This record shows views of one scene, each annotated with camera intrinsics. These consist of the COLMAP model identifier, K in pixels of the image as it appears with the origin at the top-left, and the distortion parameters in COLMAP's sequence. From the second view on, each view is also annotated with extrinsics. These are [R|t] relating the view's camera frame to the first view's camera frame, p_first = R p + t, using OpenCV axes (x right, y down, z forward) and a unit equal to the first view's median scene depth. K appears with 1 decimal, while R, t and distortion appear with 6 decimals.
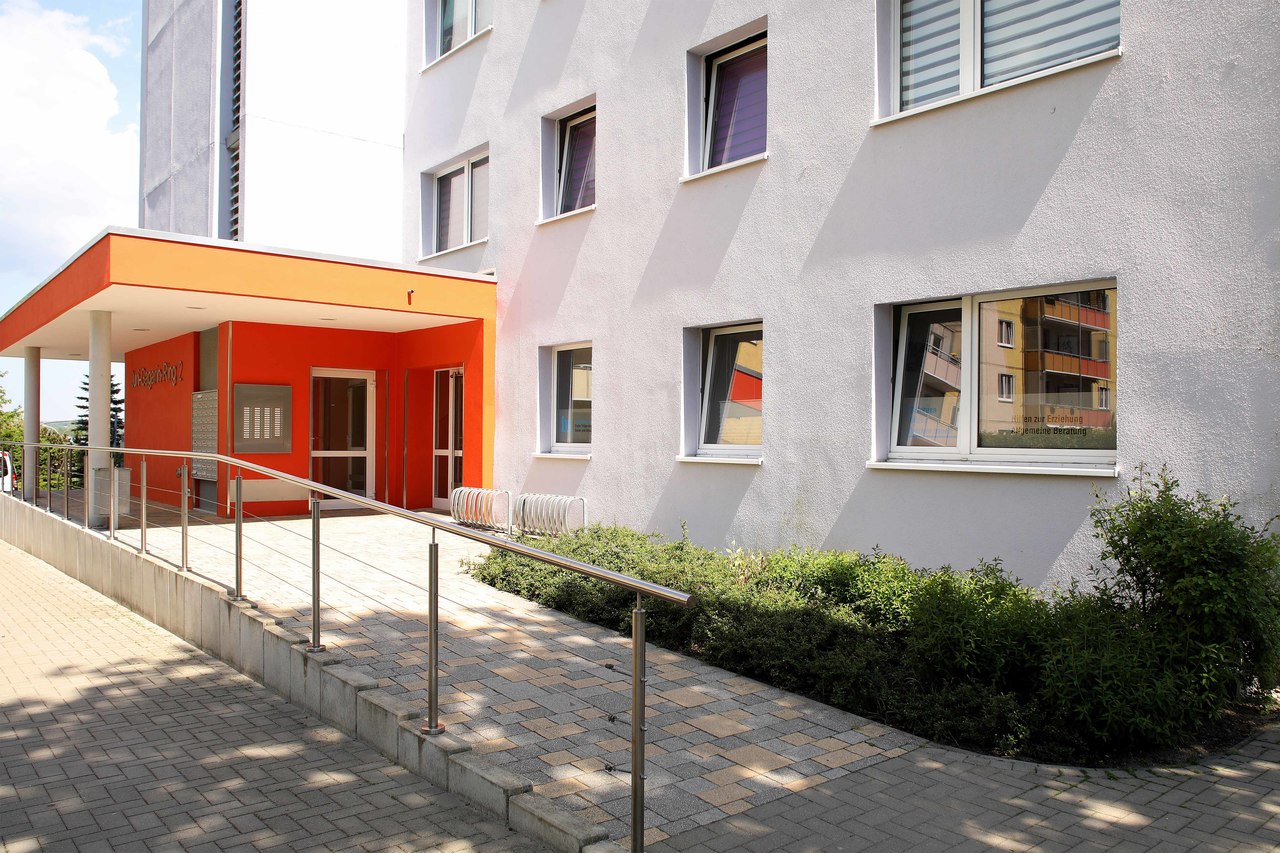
lens RADIAL K [[937.8, 0, 642.4], [0, 937.8, 444.8], [0, 0, 1]] dist [0.001983, 0.005937]
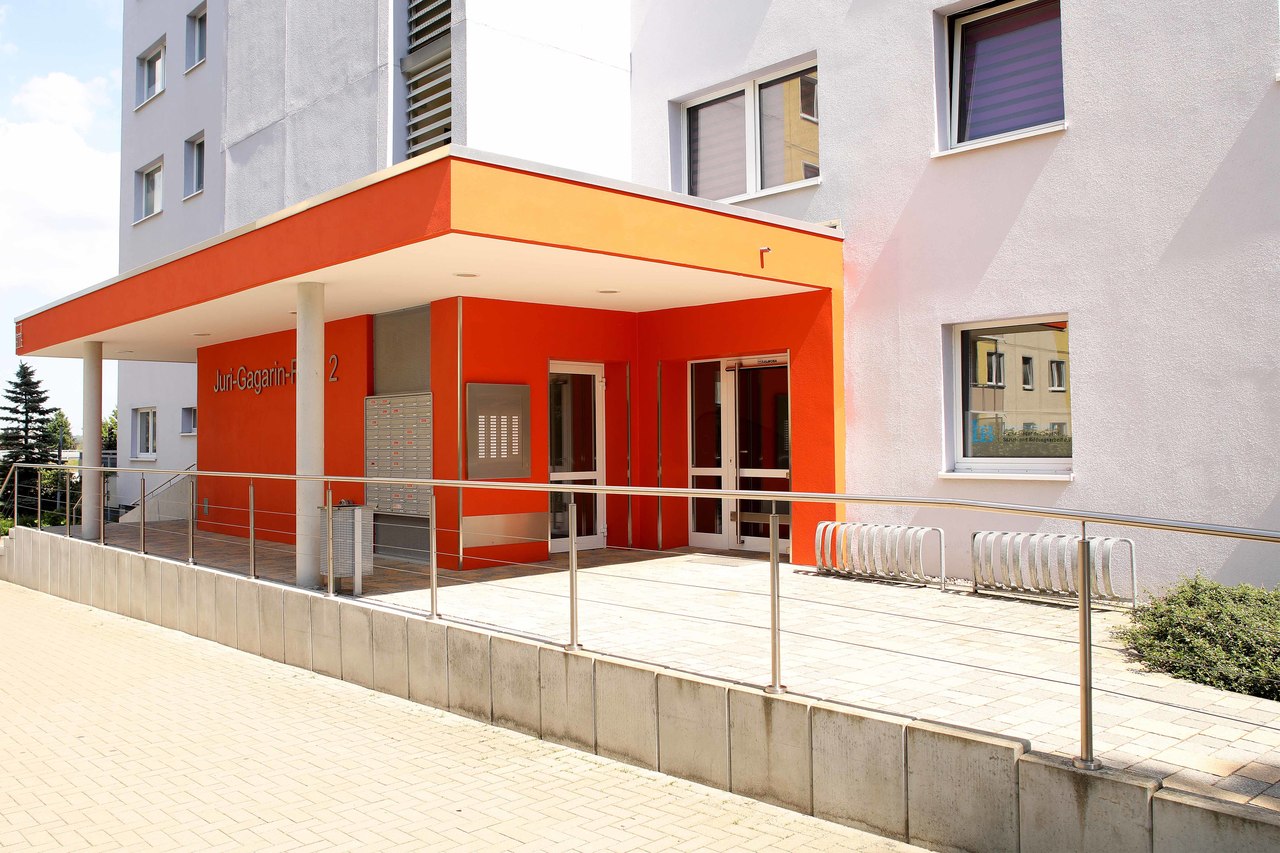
lens RADIAL K [[1044.3, 0, 640.0], [0, 1044.3, 426.5], [0, 0, 1]] dist [-0.039136, 0.005192]
pose [[0.998928, -0.018299, 0.042519, -0.333214], [0.019191, 0.999602, -0.020660, -0.012687], [-0.042124, 0.021454, 0.998882, 0.191104]]
